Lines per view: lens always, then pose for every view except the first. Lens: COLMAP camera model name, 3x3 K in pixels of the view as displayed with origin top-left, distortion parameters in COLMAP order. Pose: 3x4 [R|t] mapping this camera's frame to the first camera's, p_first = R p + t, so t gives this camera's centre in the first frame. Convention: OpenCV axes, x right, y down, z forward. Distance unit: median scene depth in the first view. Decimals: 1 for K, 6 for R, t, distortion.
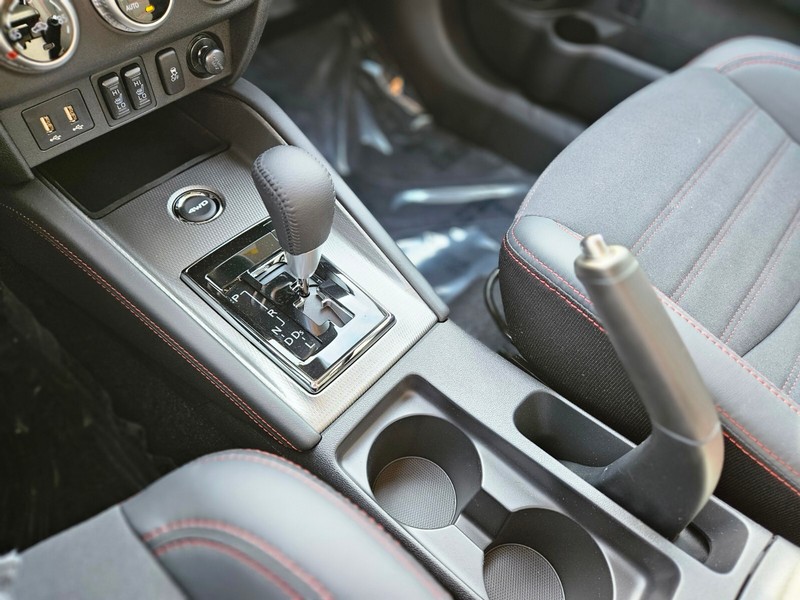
lens RADIAL K [[539.0, 0, 398.7], [0, 539.0, 314.2], [0, 0, 1]] dist [0.079349, -0.075743]
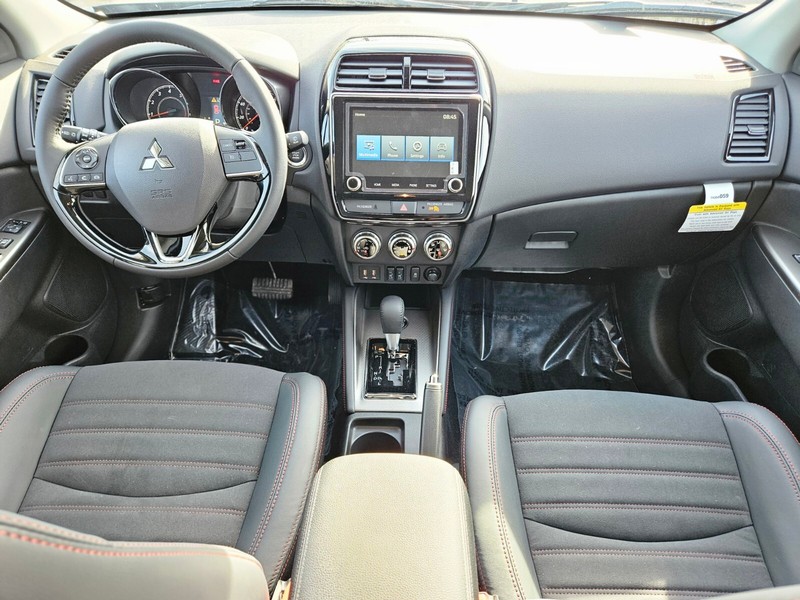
lens RADIAL K [[539.0, 0, 398.7], [0, 539.0, 314.2], [0, 0, 1]] dist [0.079349, -0.075743]
pose [[0.642973, 0.411650, -0.645856, 1.205535], [-0.603497, 0.791528, -0.096306, -0.007553], [0.471569, 0.451695, 0.757360, -0.828380]]
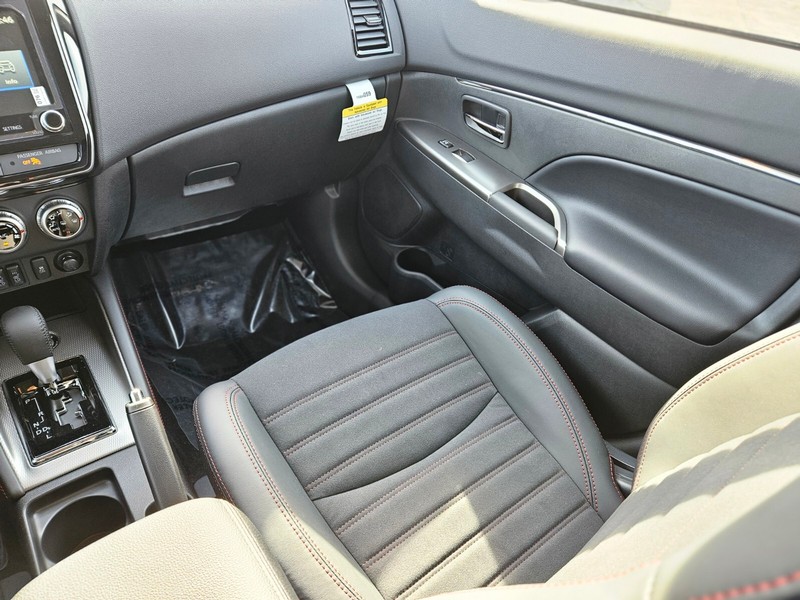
lens RADIAL K [[539.0, 0, 398.7], [0, 539.0, 314.2], [0, 0, 1]] dist [0.079349, -0.075743]
pose [[0.981218, 0.136190, -0.136612, 0.953804], [-0.169330, 0.947339, -0.271801, -0.017380], [0.092401, 0.289828, 0.952608, -0.518705]]
